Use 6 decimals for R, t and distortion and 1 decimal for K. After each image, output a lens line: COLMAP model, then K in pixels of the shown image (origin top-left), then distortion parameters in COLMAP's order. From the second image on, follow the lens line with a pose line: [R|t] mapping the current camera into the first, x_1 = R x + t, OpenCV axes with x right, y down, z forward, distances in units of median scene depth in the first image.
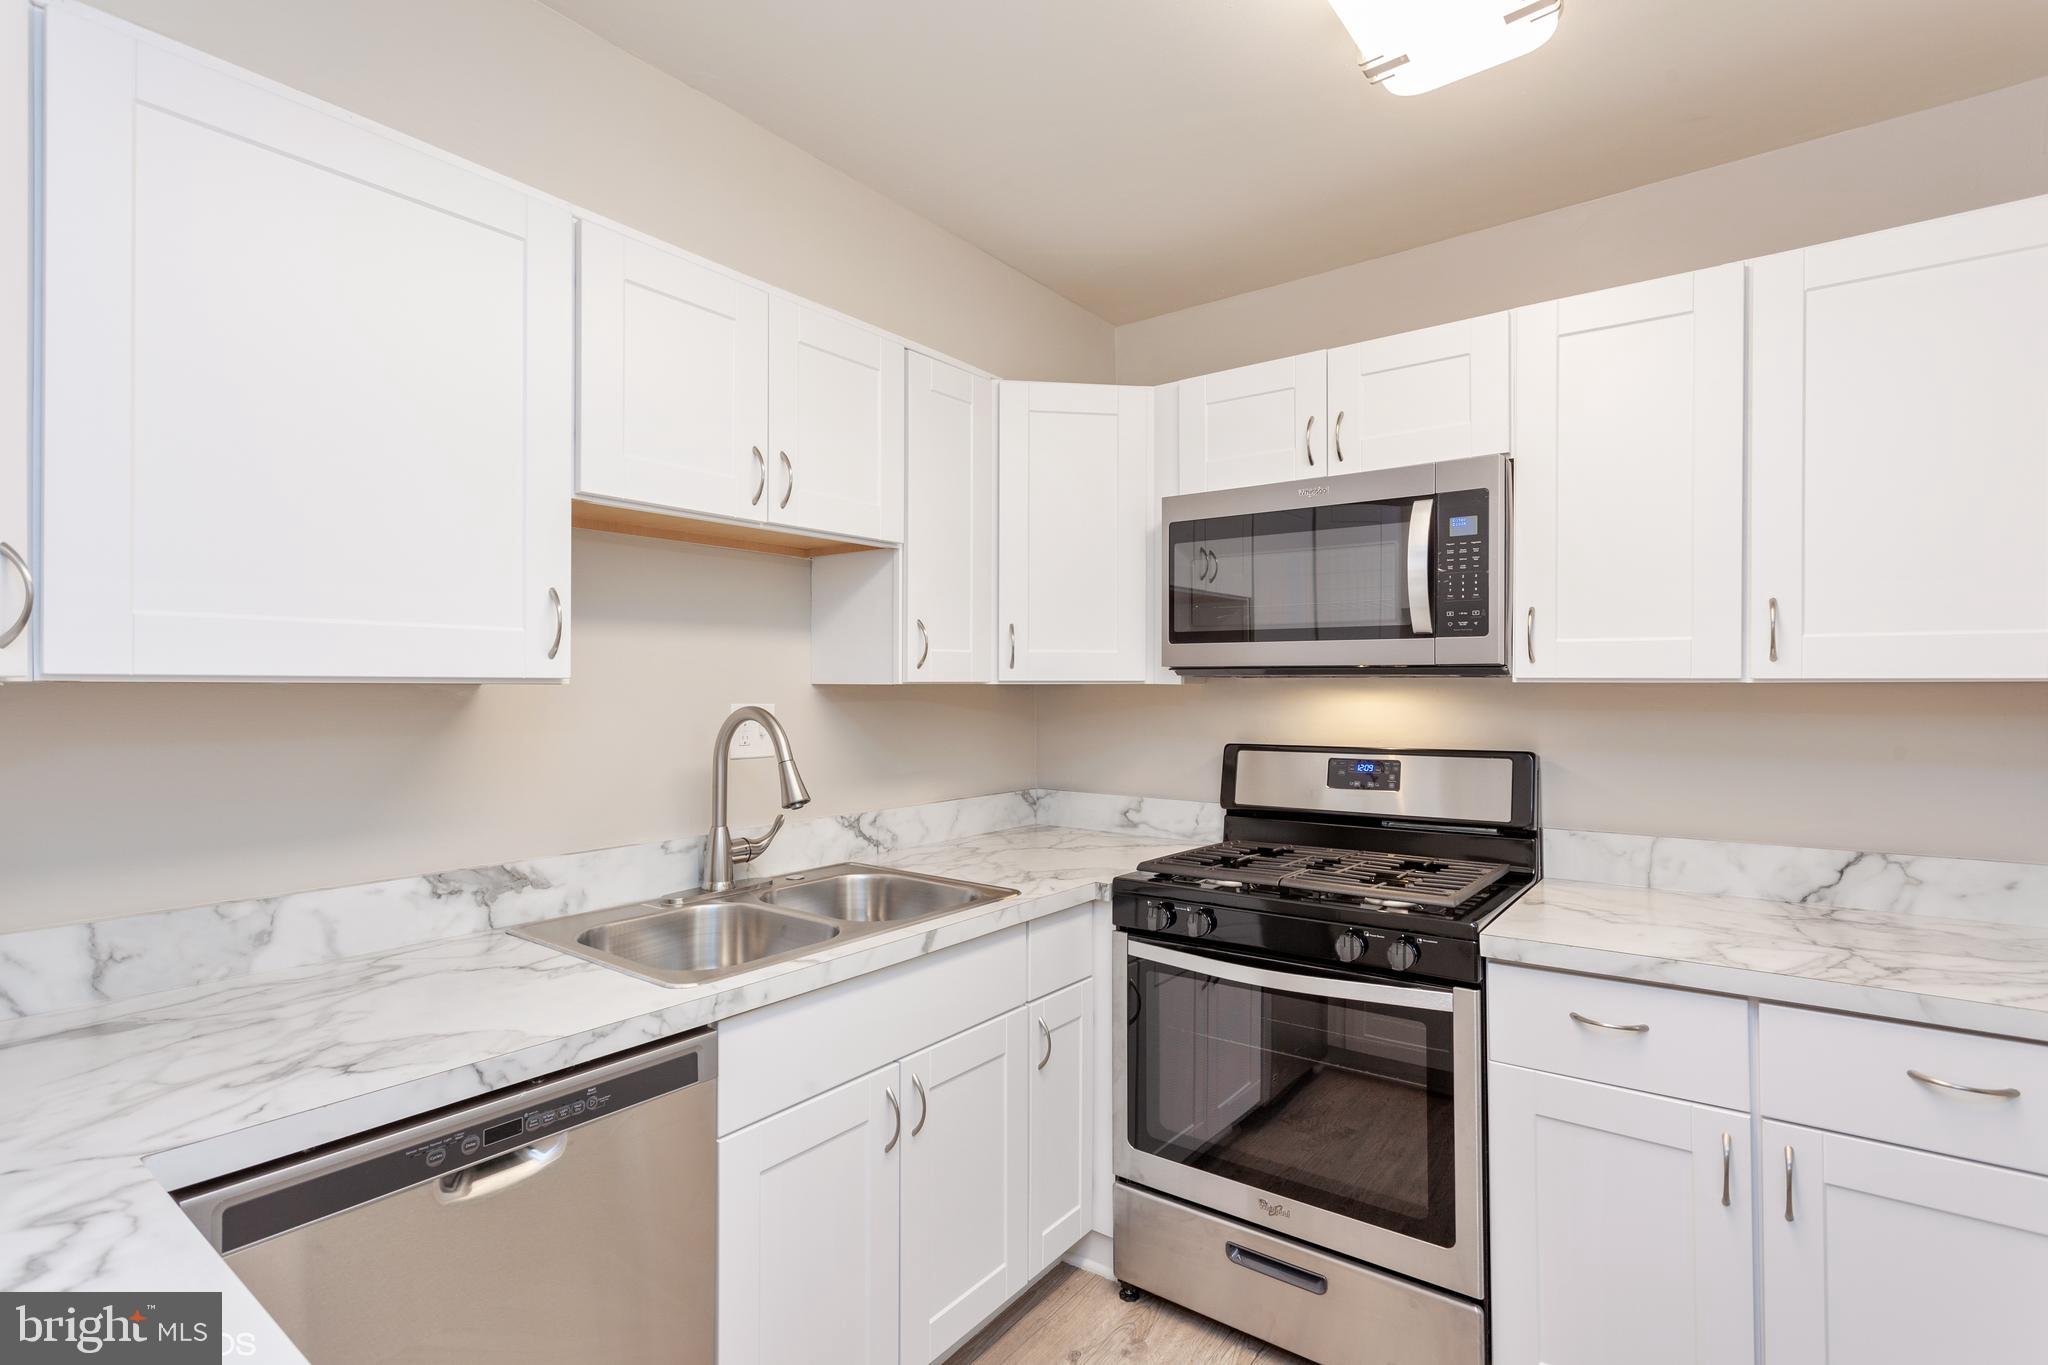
lens RADIAL K [[981.6, 0, 1005.2], [0, 981.6, 672.0], [0, 0, 1]] dist [-0.003036, 0.002811]
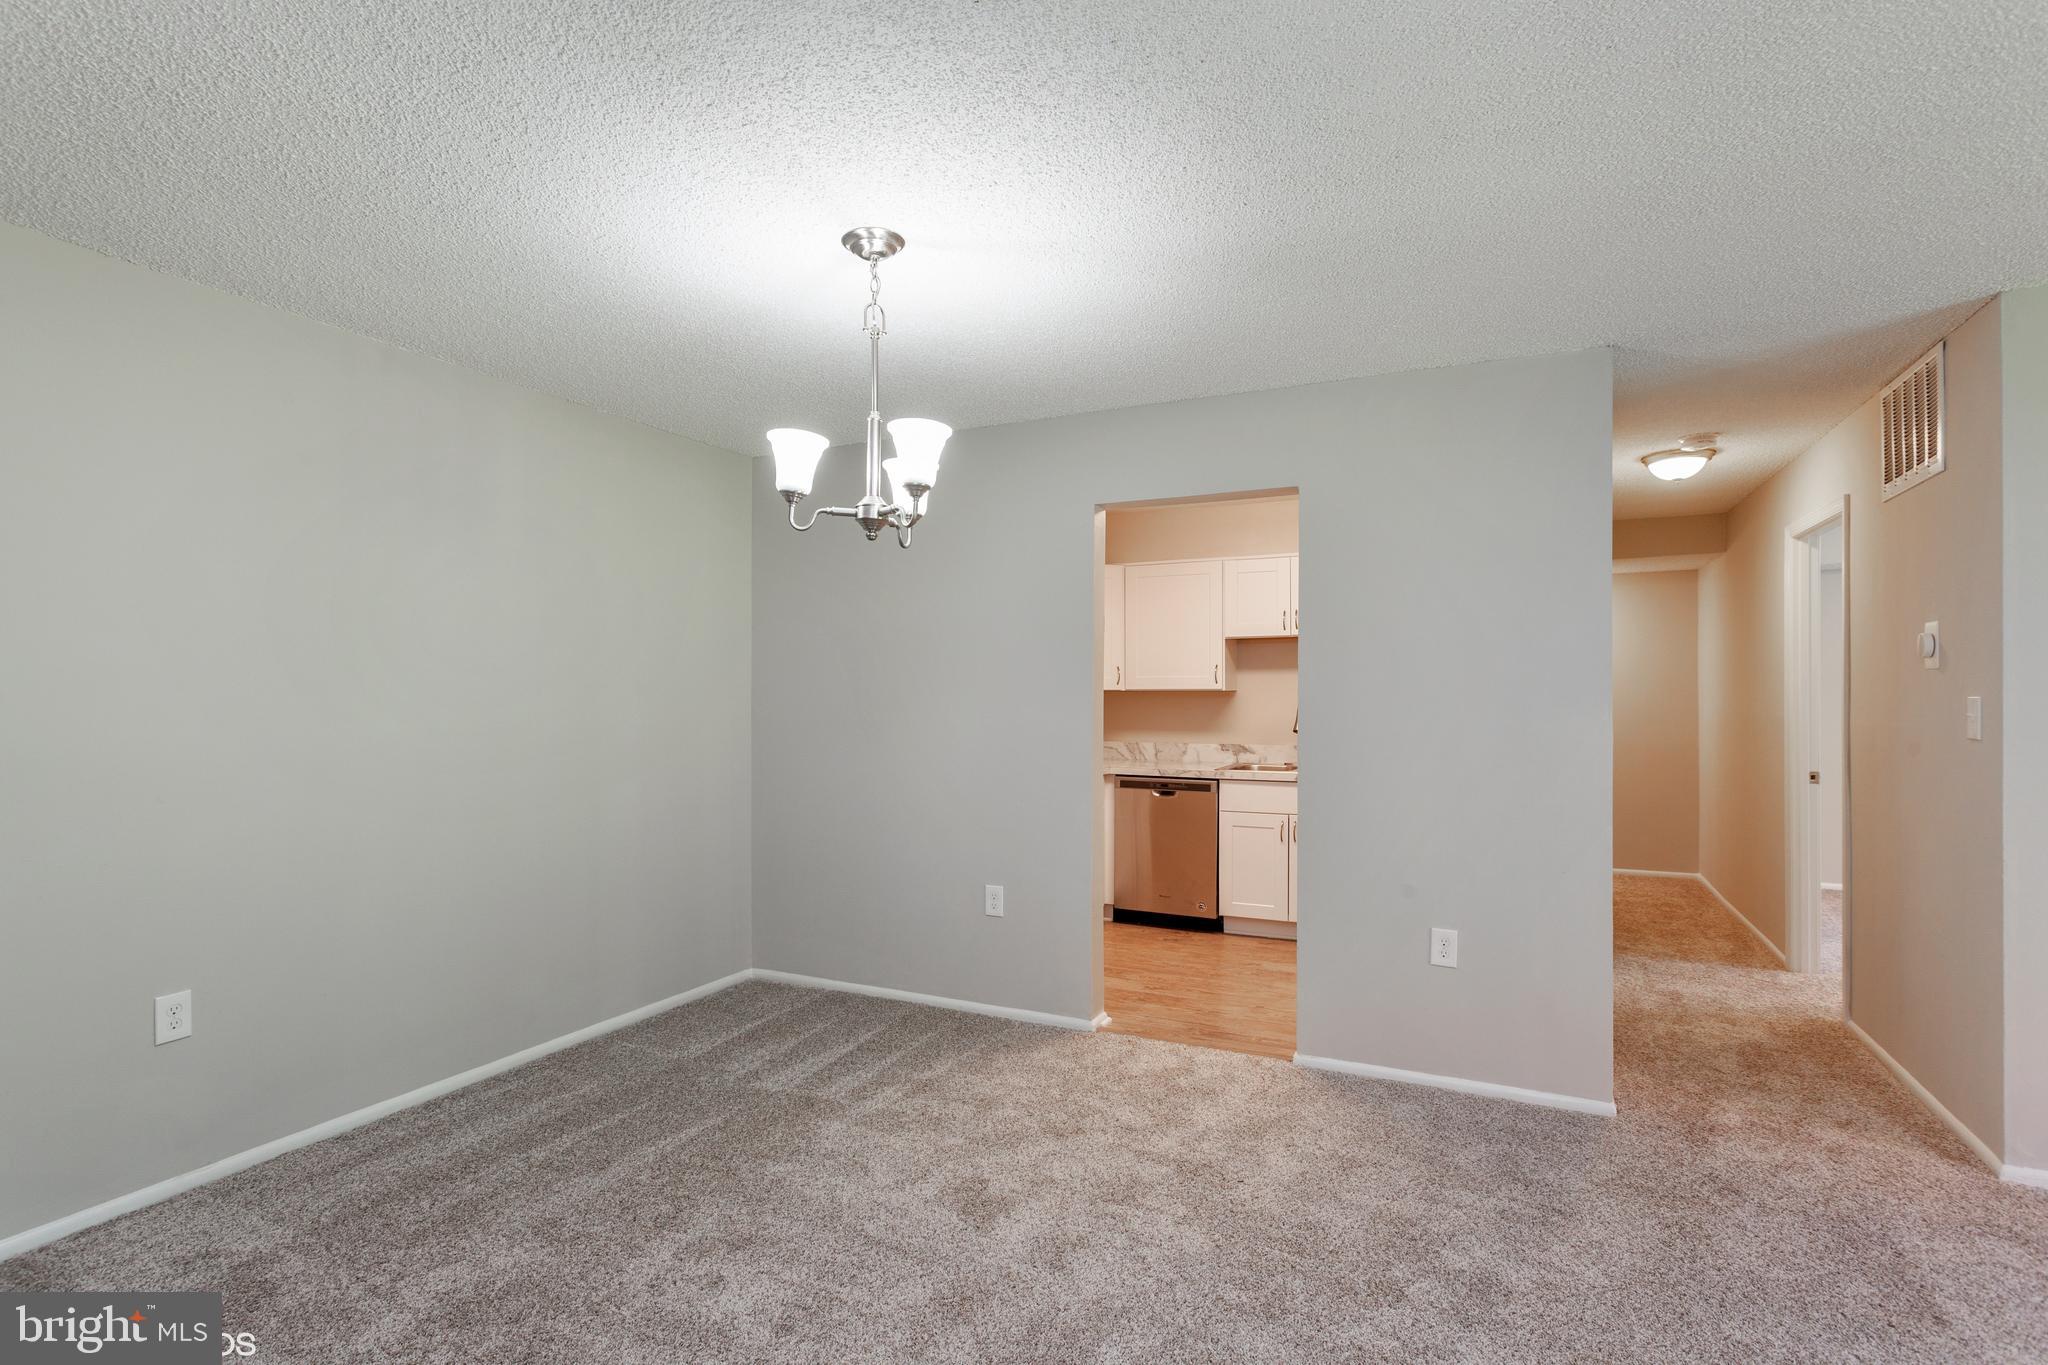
lens RADIAL K [[981.6, 0, 1014.5], [0, 981.6, 691.1], [0, 0, 1]] dist [-0.003036, 0.002811]
pose [[0.171371, -0.005219, -0.985193, 2.421696], [0.018126, 0.999833, -0.002143, 0.004816], [0.985040, -0.017490, 0.171437, -0.311994]]
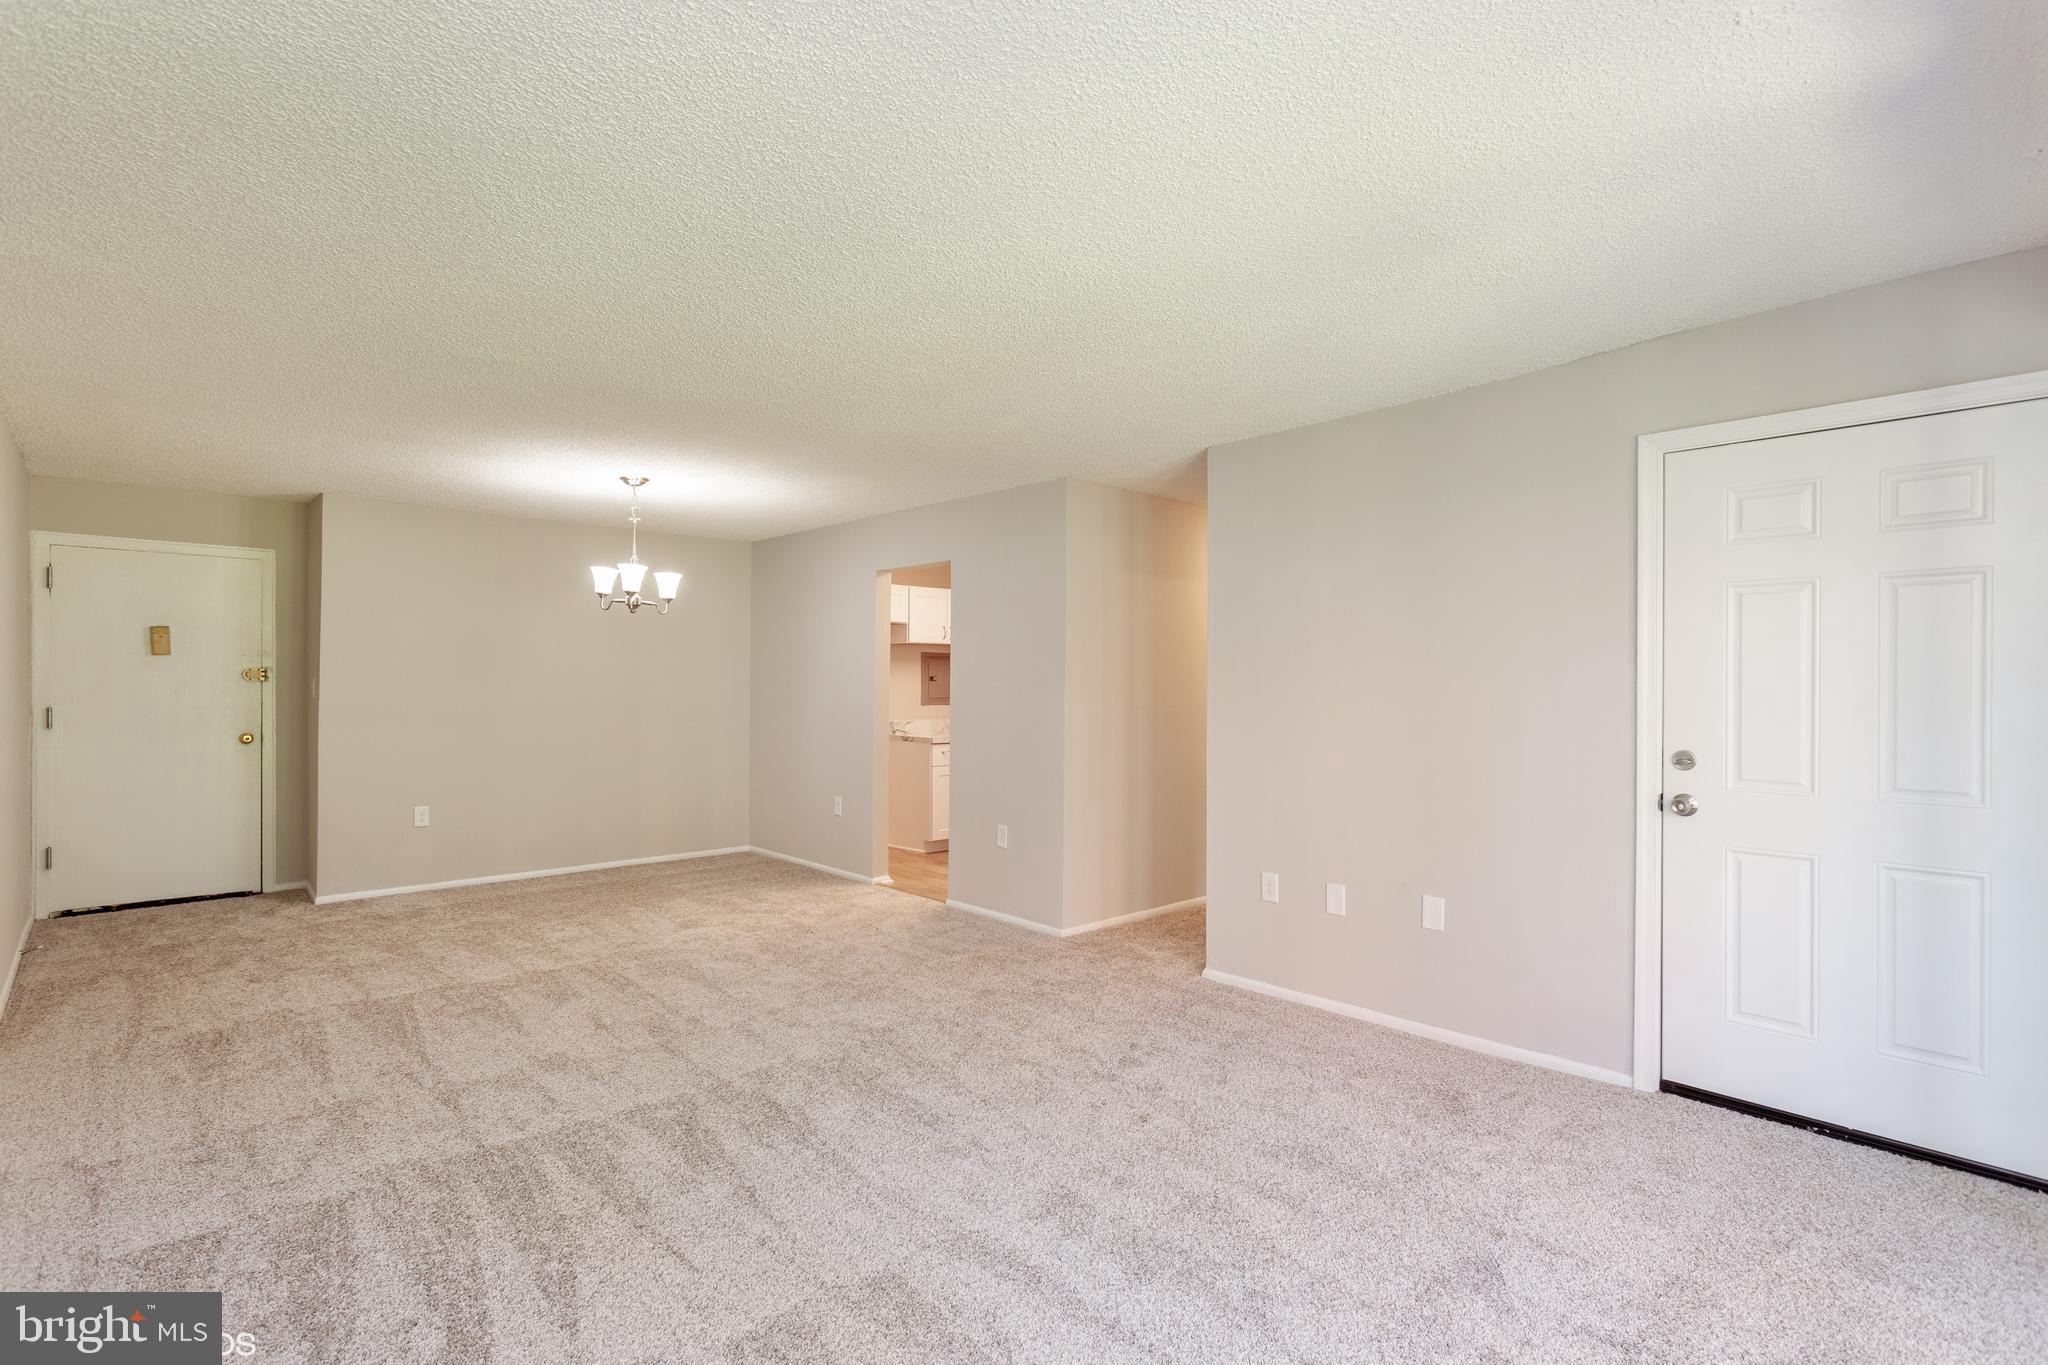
lens RADIAL K [[981.6, 0, 1031.8], [0, 981.6, 688.3], [0, 0, 1]] dist [-0.003036, 0.002811]
pose [[-0.181741, 0.002111, -0.983344, 3.665429], [0.008152, 0.999967, 0.000640, 0.026528], [0.983313, -0.007900, -0.181752, 1.305098]]
